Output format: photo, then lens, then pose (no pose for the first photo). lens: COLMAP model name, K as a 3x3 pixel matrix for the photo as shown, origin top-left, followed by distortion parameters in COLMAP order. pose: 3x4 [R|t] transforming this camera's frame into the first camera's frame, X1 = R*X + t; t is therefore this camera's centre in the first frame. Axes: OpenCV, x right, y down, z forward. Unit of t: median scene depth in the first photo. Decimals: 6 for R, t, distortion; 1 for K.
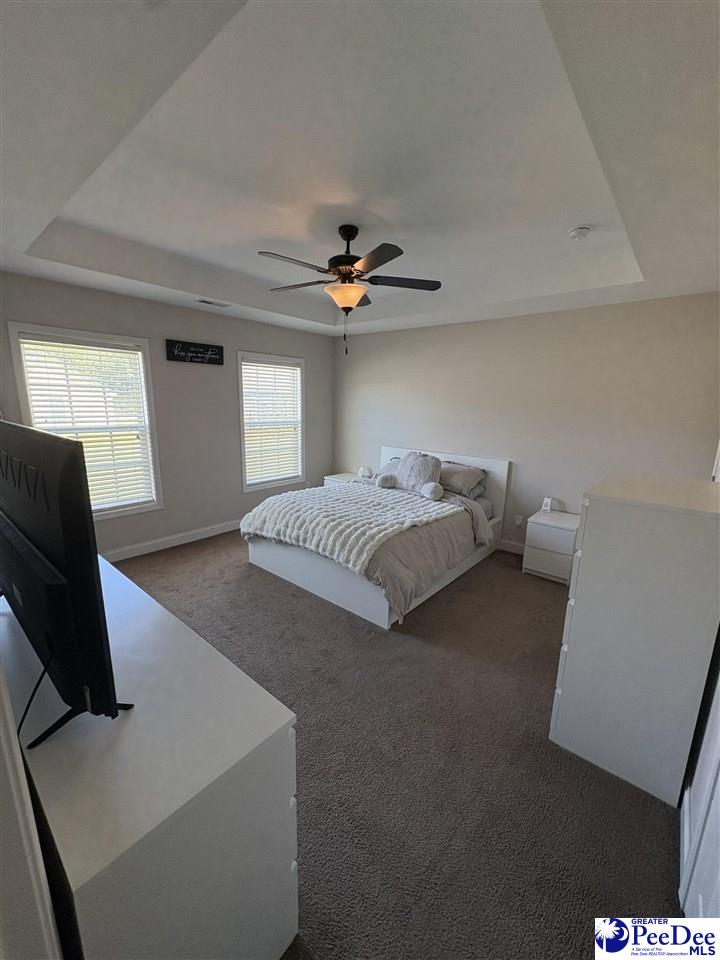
lens RADIAL K [[380.4, 0, 358.2], [0, 380.4, 480.5], [0, 0, 1]] dist [-0.001502, 0.000174]
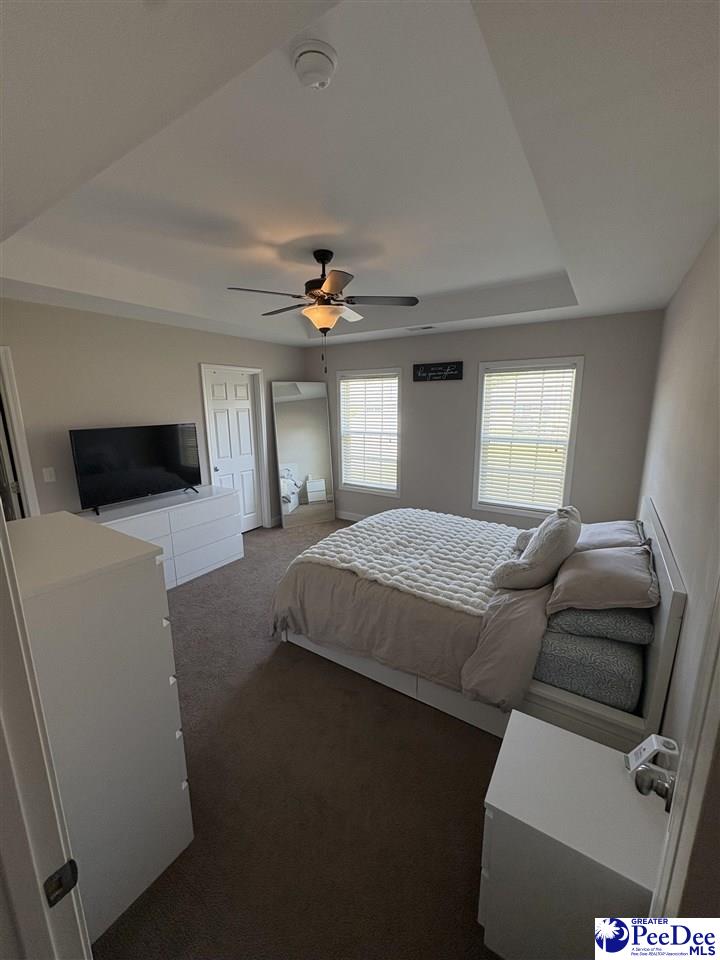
lens RADIAL K [[380.4, 0, 357.2], [0, 380.4, 480.8], [0, 0, 1]] dist [-0.001502, 0.000174]
pose [[0.113248, 0.179180, -0.977277, 0.712374], [-0.196836, 0.968155, 0.154698, -0.153590], [0.973874, 0.174844, 0.144911, 0.674178]]
